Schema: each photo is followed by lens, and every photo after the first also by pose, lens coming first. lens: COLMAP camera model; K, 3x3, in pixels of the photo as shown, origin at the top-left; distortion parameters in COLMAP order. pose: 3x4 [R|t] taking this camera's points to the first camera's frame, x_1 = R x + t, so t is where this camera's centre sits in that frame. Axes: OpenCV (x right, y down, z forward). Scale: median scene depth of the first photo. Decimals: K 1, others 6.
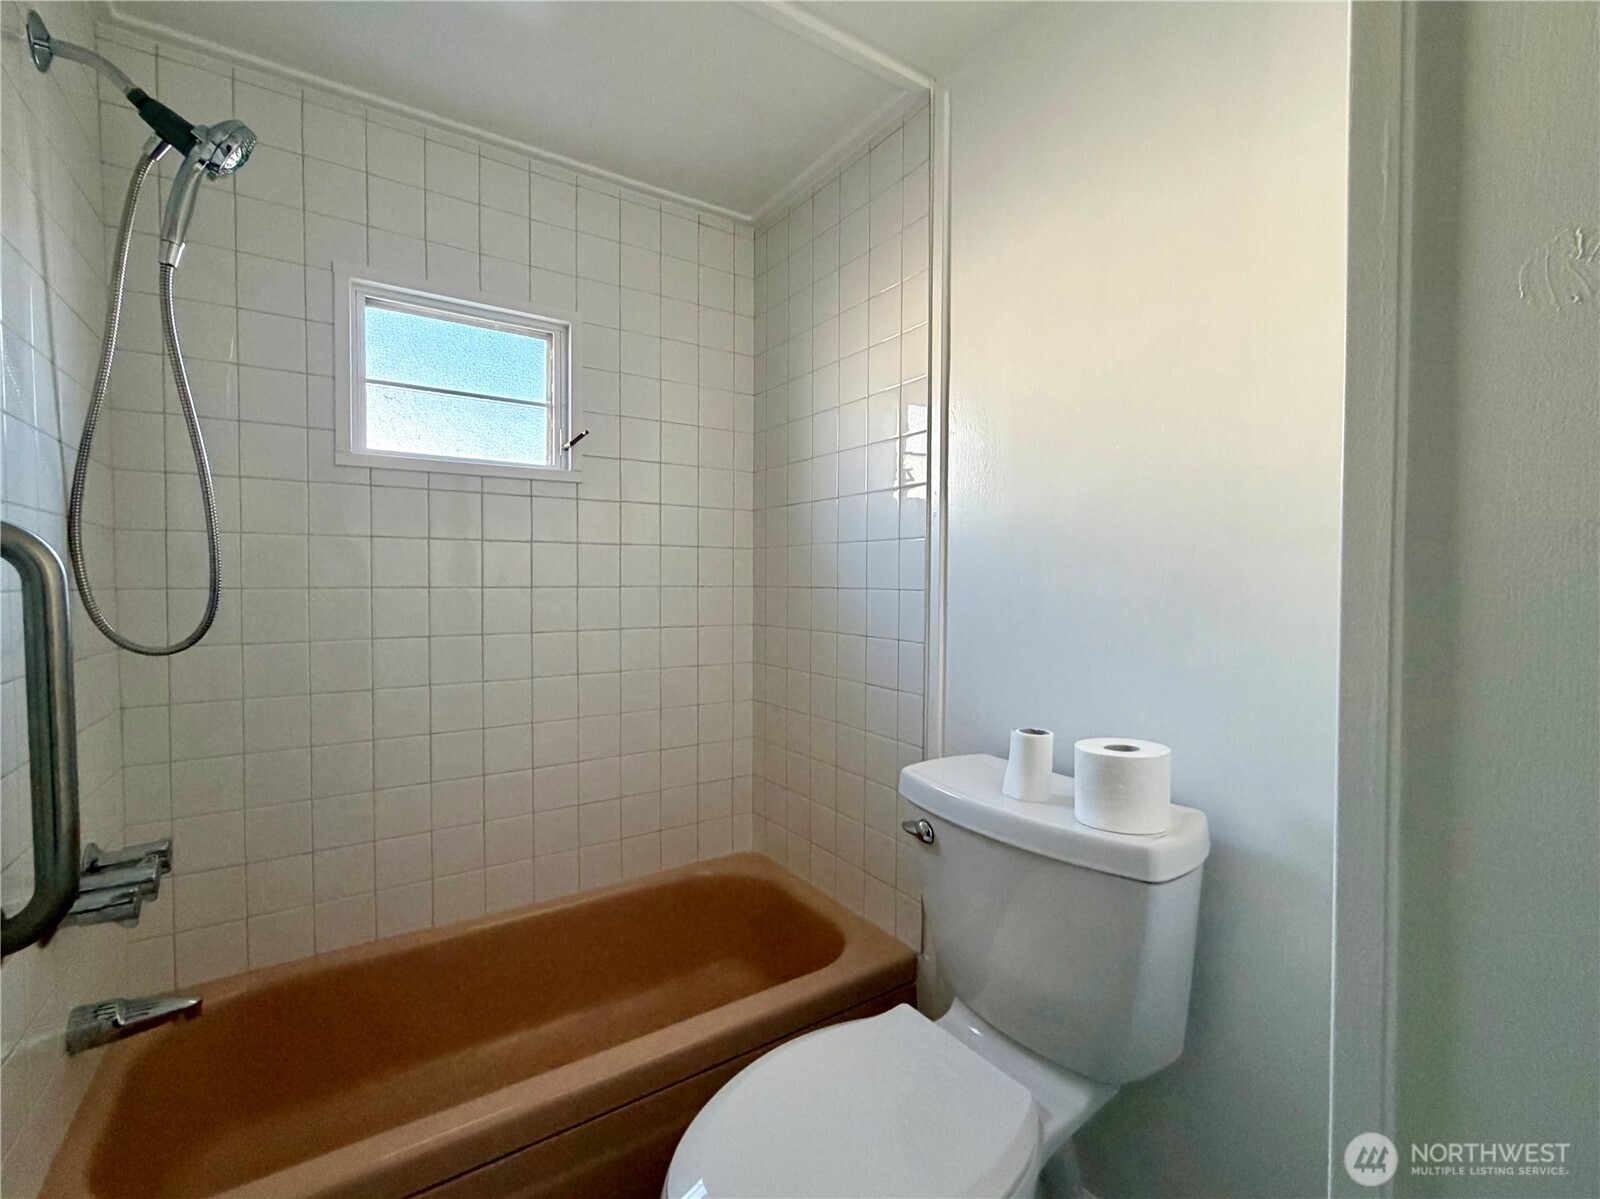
lens RADIAL K [[699.7, 0, 797.2], [0, 699.7, 598.7], [0, 0, 1]] dist [-0.001321, 0.000721]
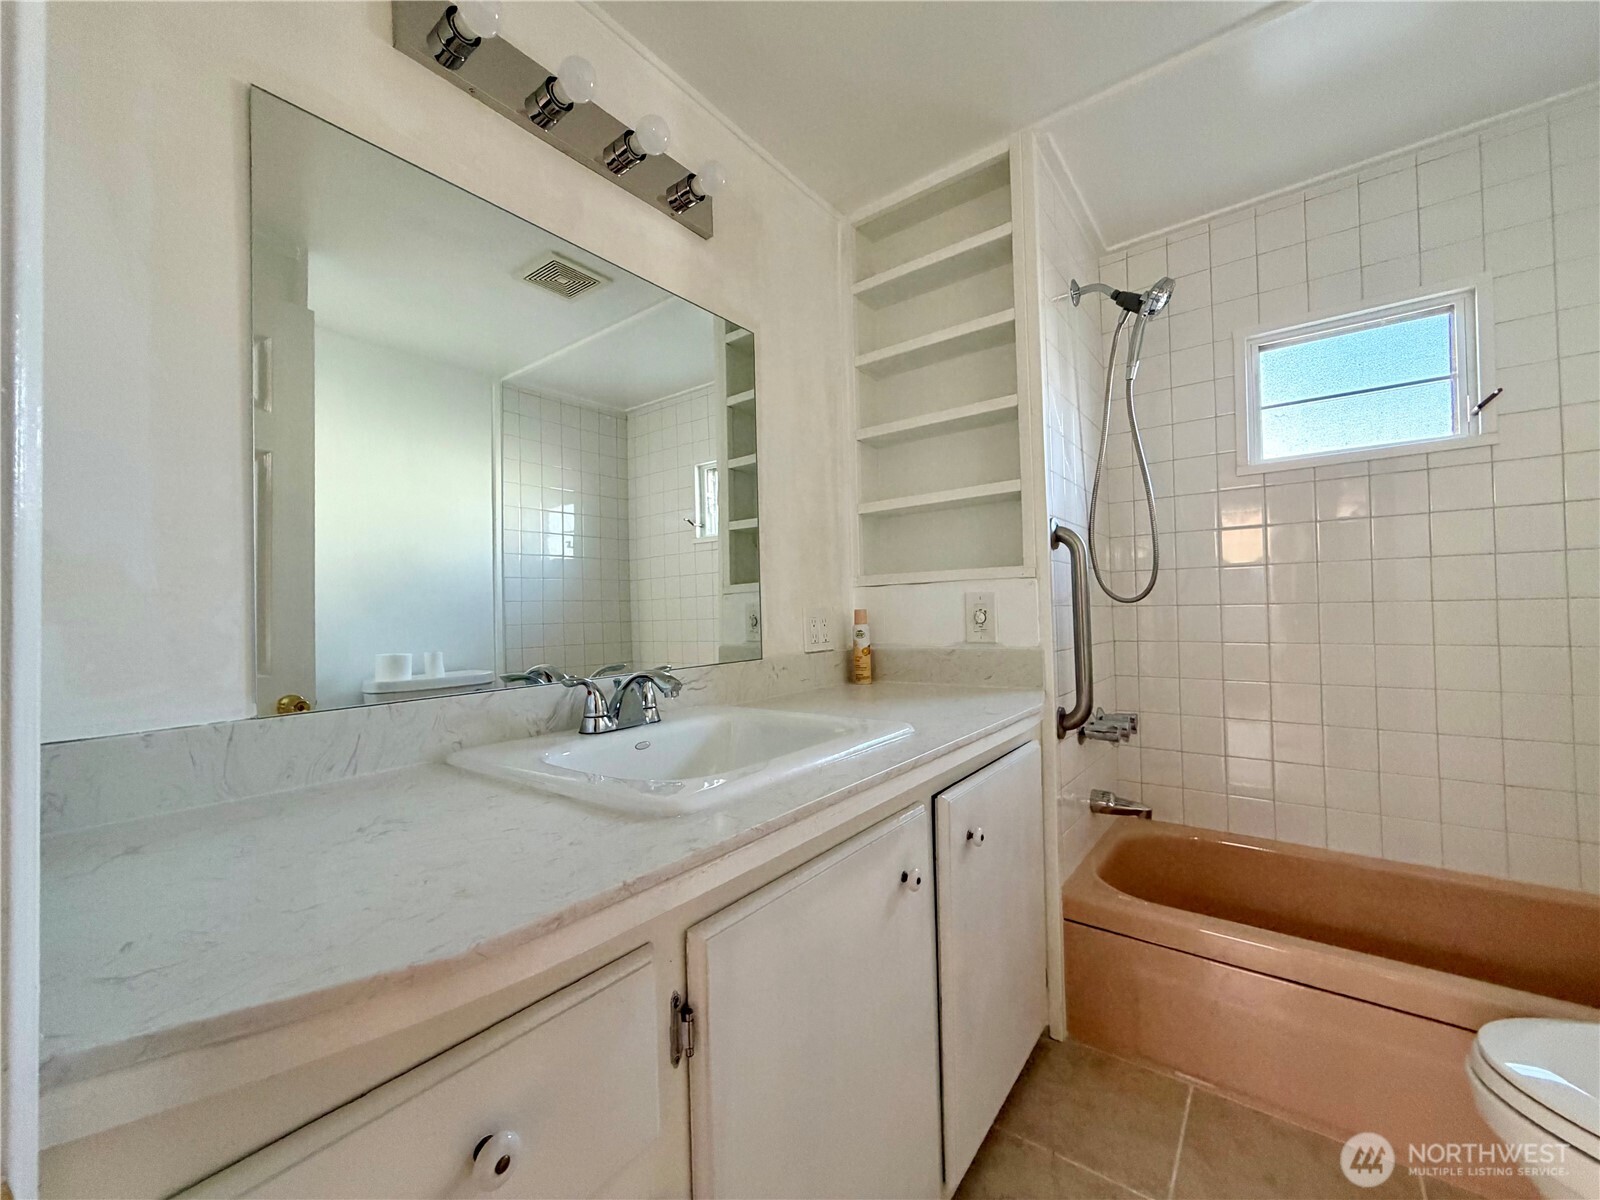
lens RADIAL K [[636.9, 0, 796.5], [0, 636.9, 598.7], [0, 0, 1]] dist [0.000795, -0.000204]
pose [[0.330961, -0.026837, -0.943263, 0.275064], [-0.004707, 0.999536, -0.030089, 0.109516], [0.943633, 0.014398, 0.330681, -0.271196]]
